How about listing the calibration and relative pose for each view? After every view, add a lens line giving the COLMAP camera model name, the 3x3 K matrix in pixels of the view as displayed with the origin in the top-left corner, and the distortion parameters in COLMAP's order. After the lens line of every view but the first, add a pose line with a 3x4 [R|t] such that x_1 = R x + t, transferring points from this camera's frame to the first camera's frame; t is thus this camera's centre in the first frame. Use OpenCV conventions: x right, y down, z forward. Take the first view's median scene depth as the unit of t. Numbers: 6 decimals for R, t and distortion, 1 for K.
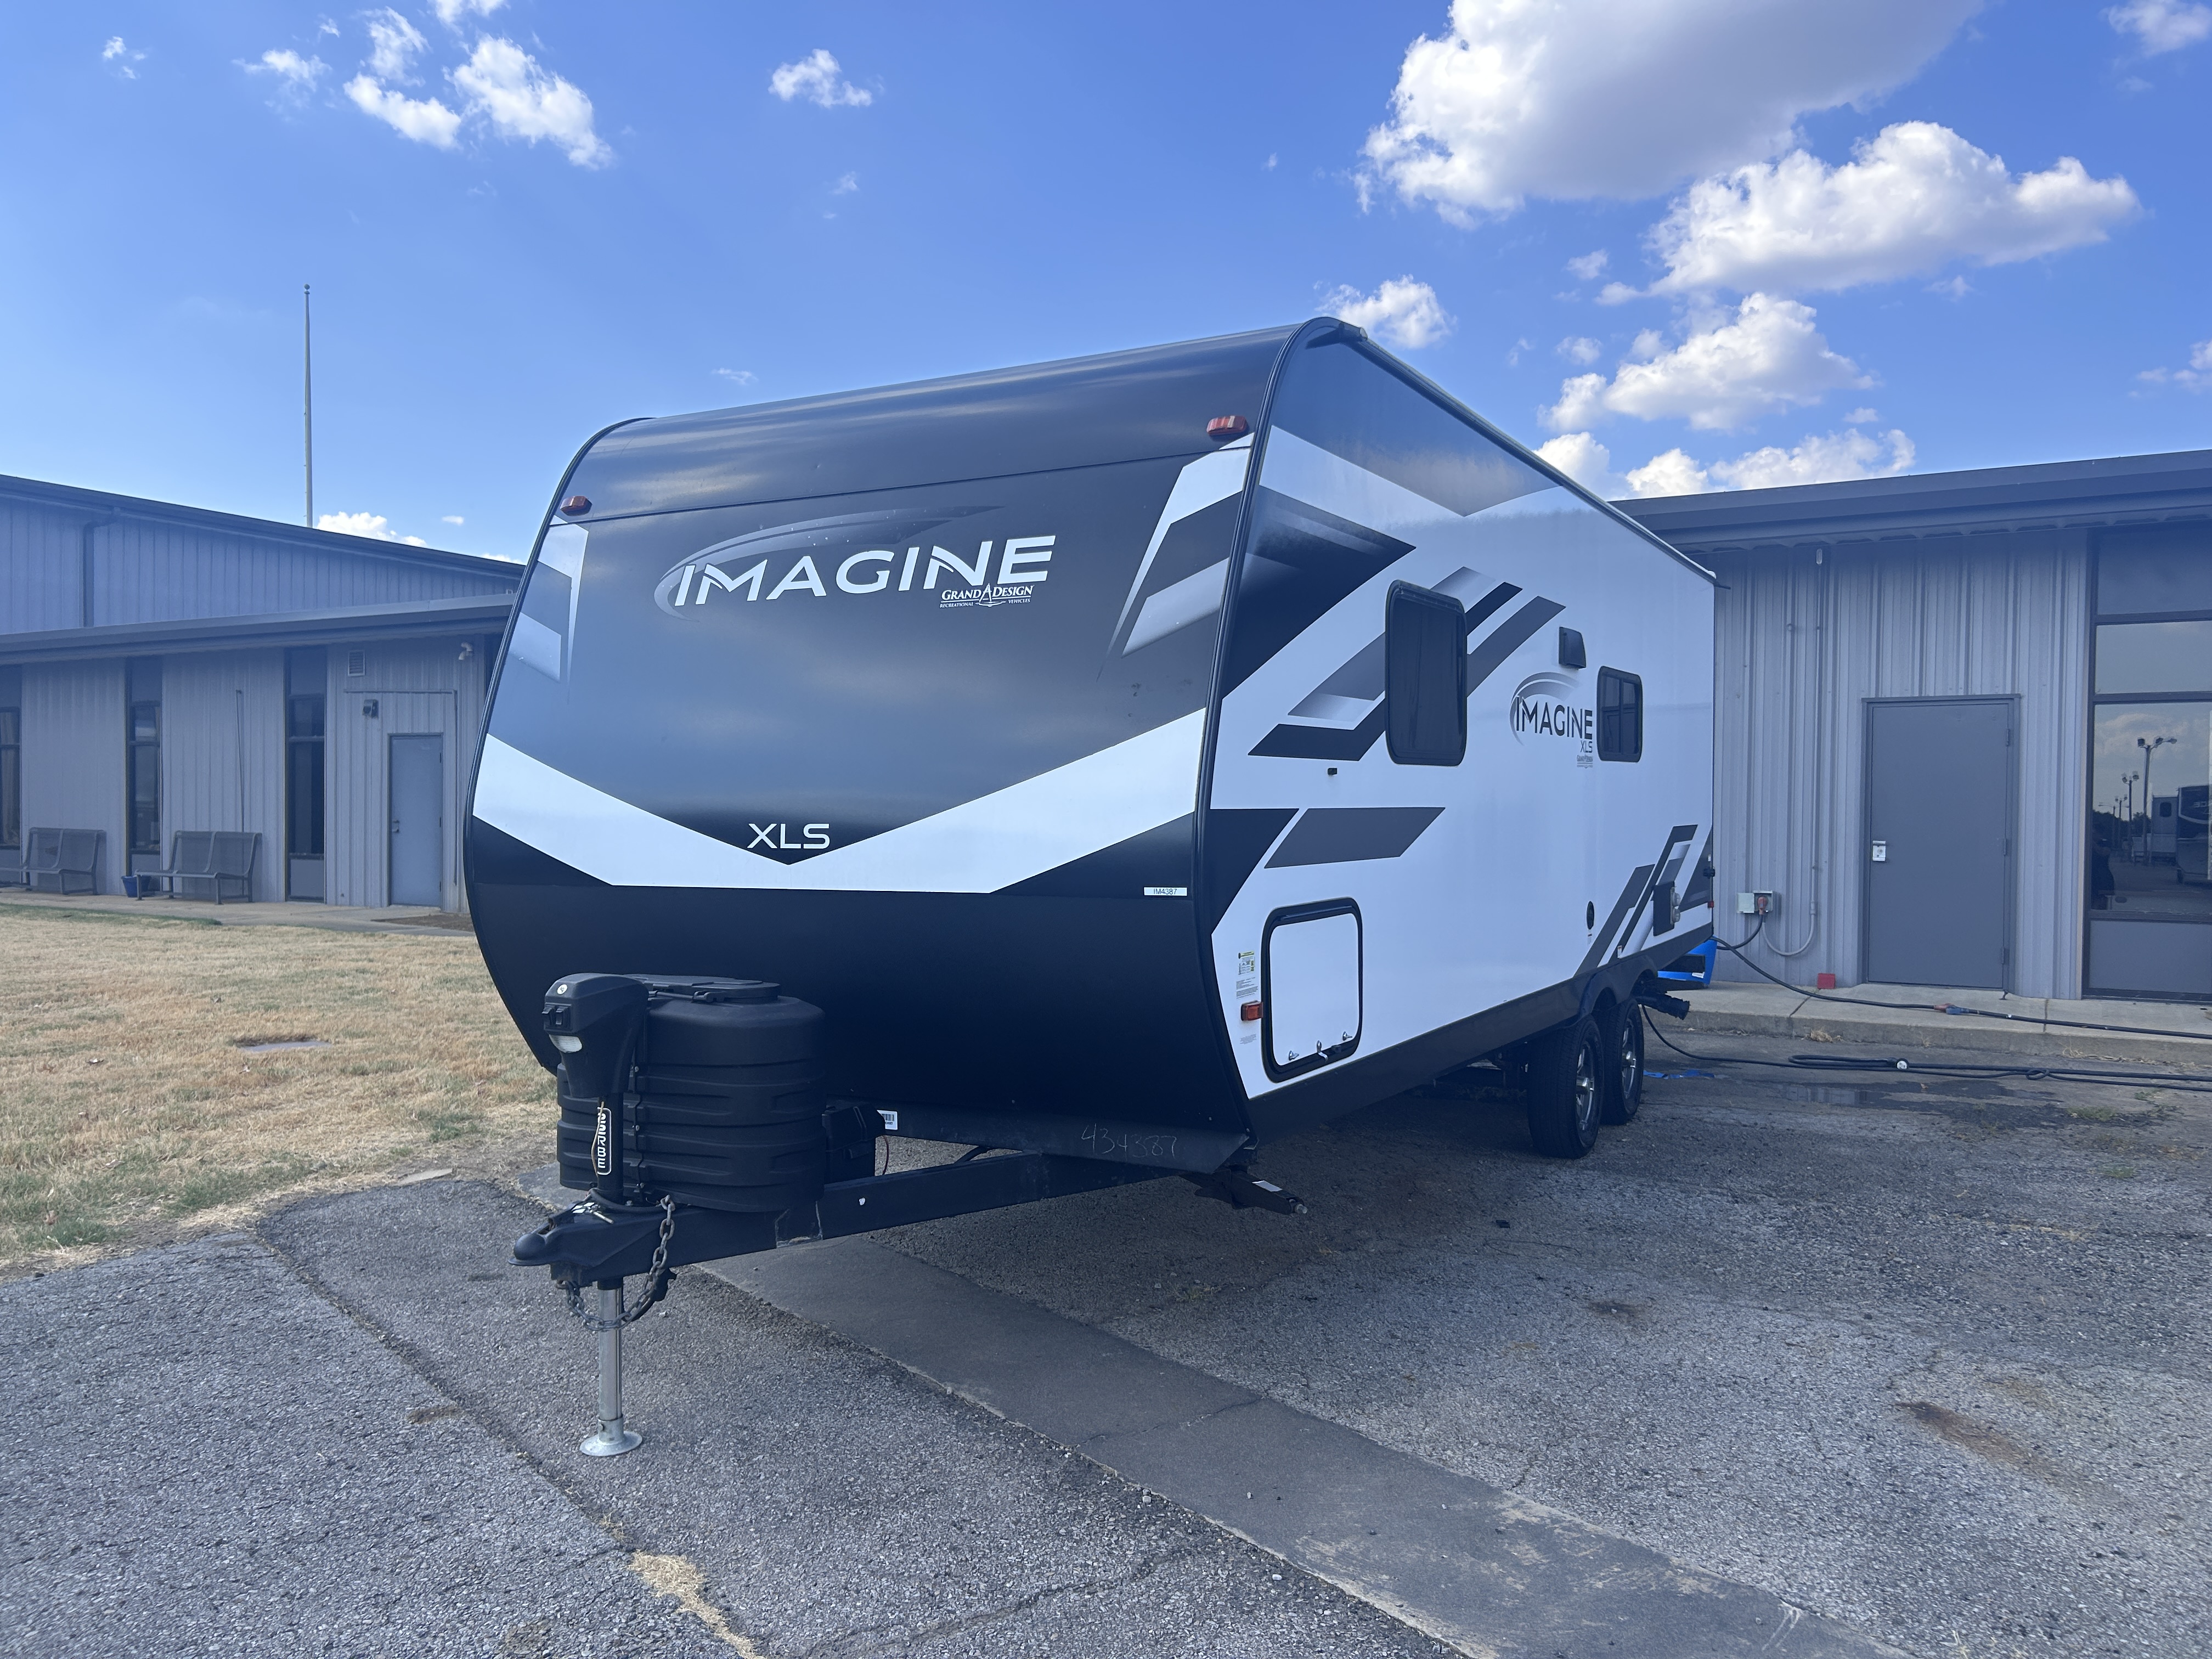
lens RADIAL K [[1652.7, 0, 1120.5], [0, 1652.7, 822.0], [0, 0, 1]] dist [0.084623, -0.091540]
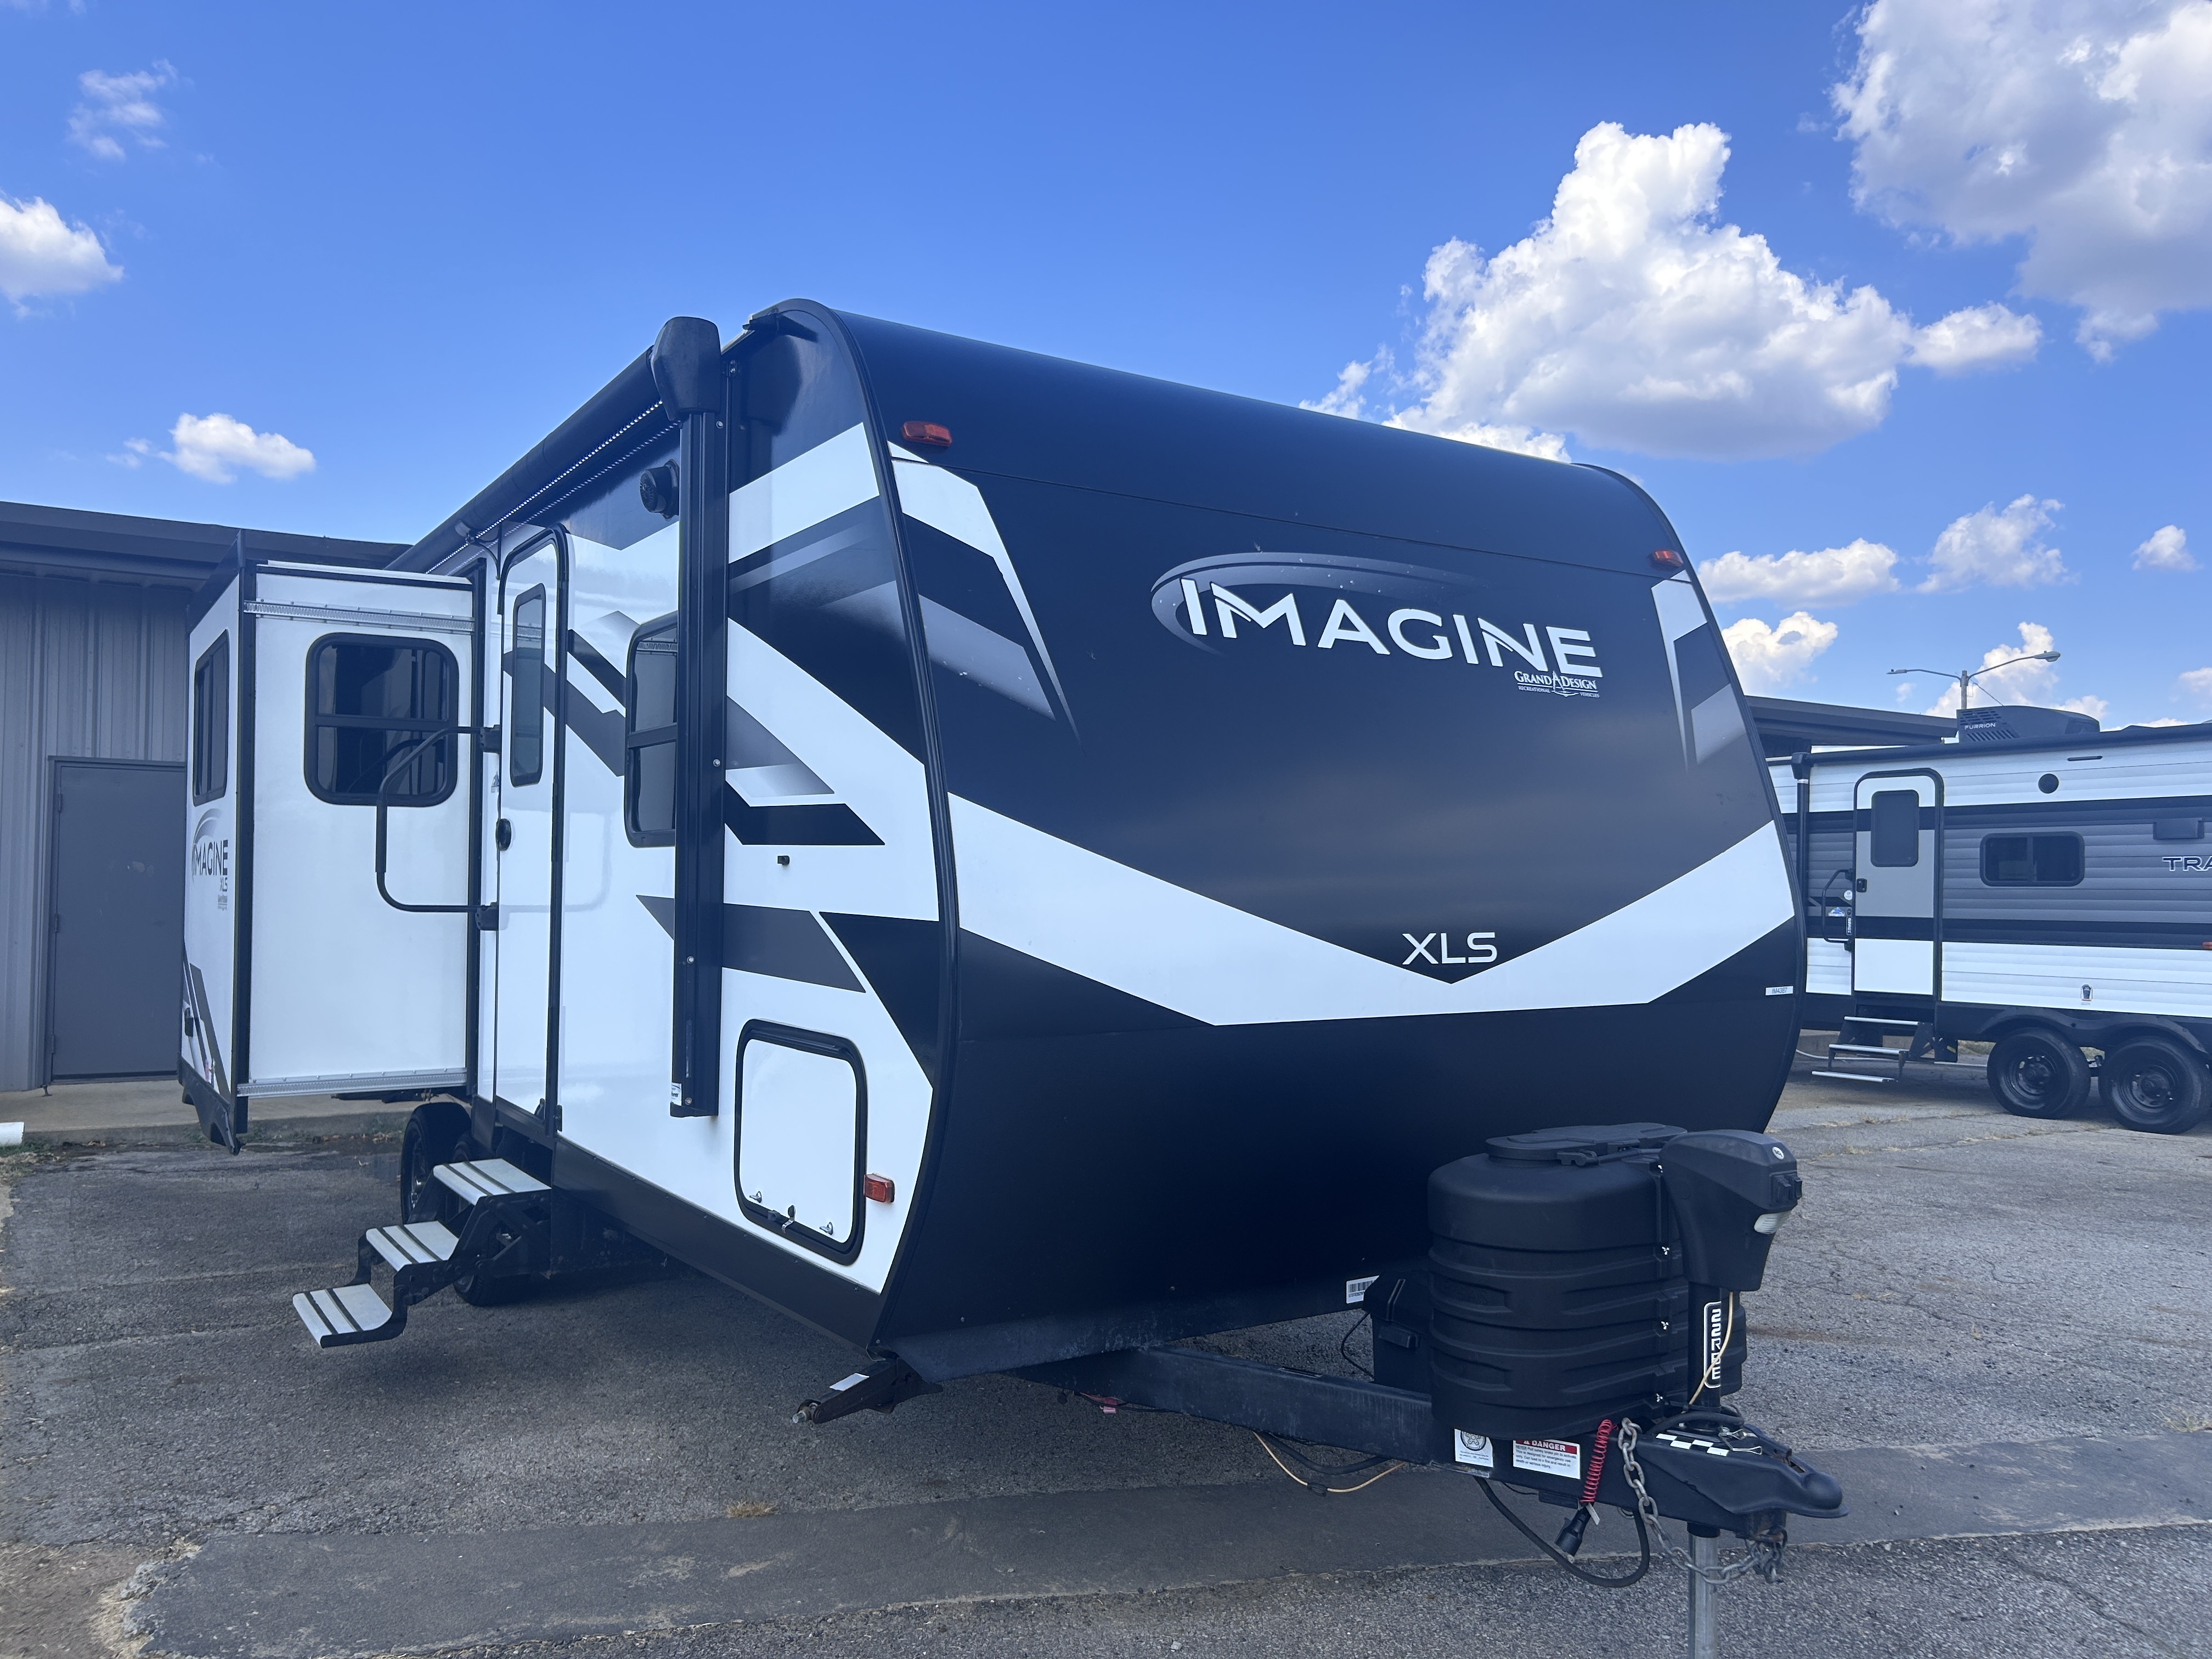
lens RADIAL K [[1671.0, 0, 1115.0], [0, 1671.0, 823.1], [0, 0, 1]] dist [0.054705, -0.049252]
pose [[0.479866, 0.033290, 0.876710, -0.997000], [0.001017, 0.999258, -0.038500, -0.021325], [-0.877341, 0.019366, 0.479477, 0.742335]]
